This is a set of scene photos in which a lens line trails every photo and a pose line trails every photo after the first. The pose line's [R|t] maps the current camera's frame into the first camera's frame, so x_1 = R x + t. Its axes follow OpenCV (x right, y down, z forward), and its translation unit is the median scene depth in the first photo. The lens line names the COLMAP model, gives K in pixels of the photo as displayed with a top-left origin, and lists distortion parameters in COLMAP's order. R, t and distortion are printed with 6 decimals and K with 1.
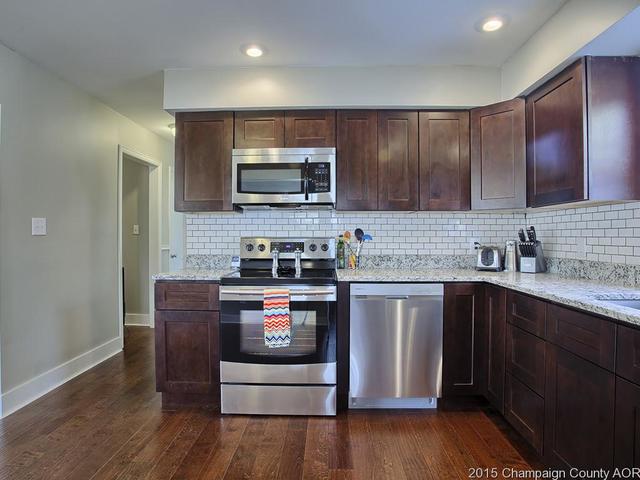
lens RADIAL K [[367.4, 0, 323.2], [0, 367.4, 238.3], [0, 0, 1]] dist [-0.068210, 0.020740]
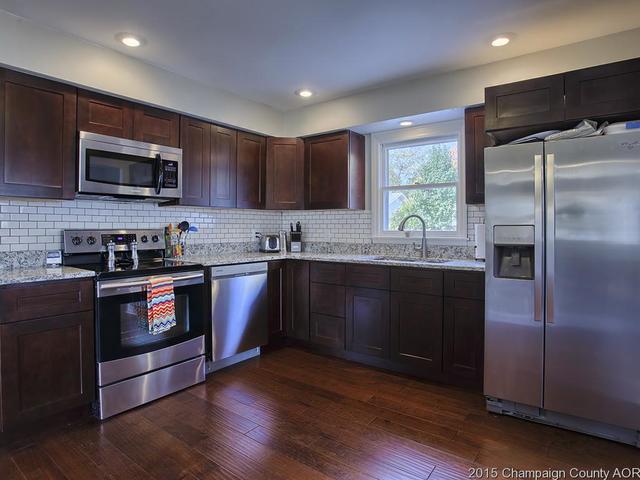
lens RADIAL K [[367.4, 0, 317.9], [0, 367.4, 228.0], [0, 0, 1]] dist [-0.068210, 0.020740]
pose [[0.587421, 0.000026, 0.809281, -0.622555], [0.004278, 0.999986, -0.003138, -0.000670], [-0.809270, 0.005305, 0.587413, 0.011071]]
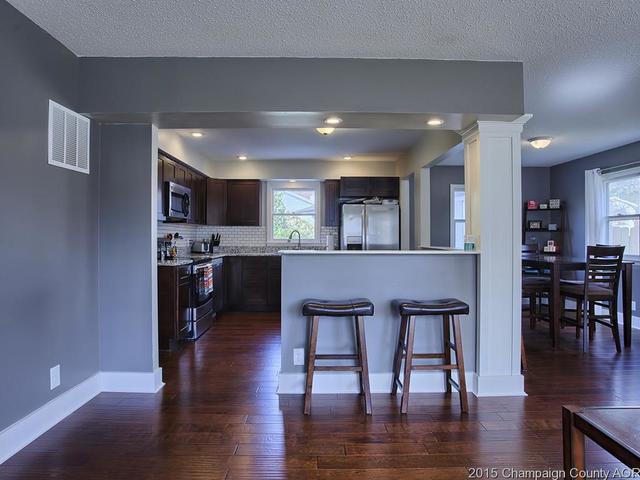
lens RADIAL K [[407.3, 0, 322.5], [0, 407.3, 234.0], [0, 0, 1]] dist [-0.039405, 0.002709]
pose [[-0.042059, 0.007313, 0.999088, -2.043269], [0.000900, 0.999973, -0.007281, -0.005678], [-0.999115, 0.000593, -0.042064, 0.418003]]
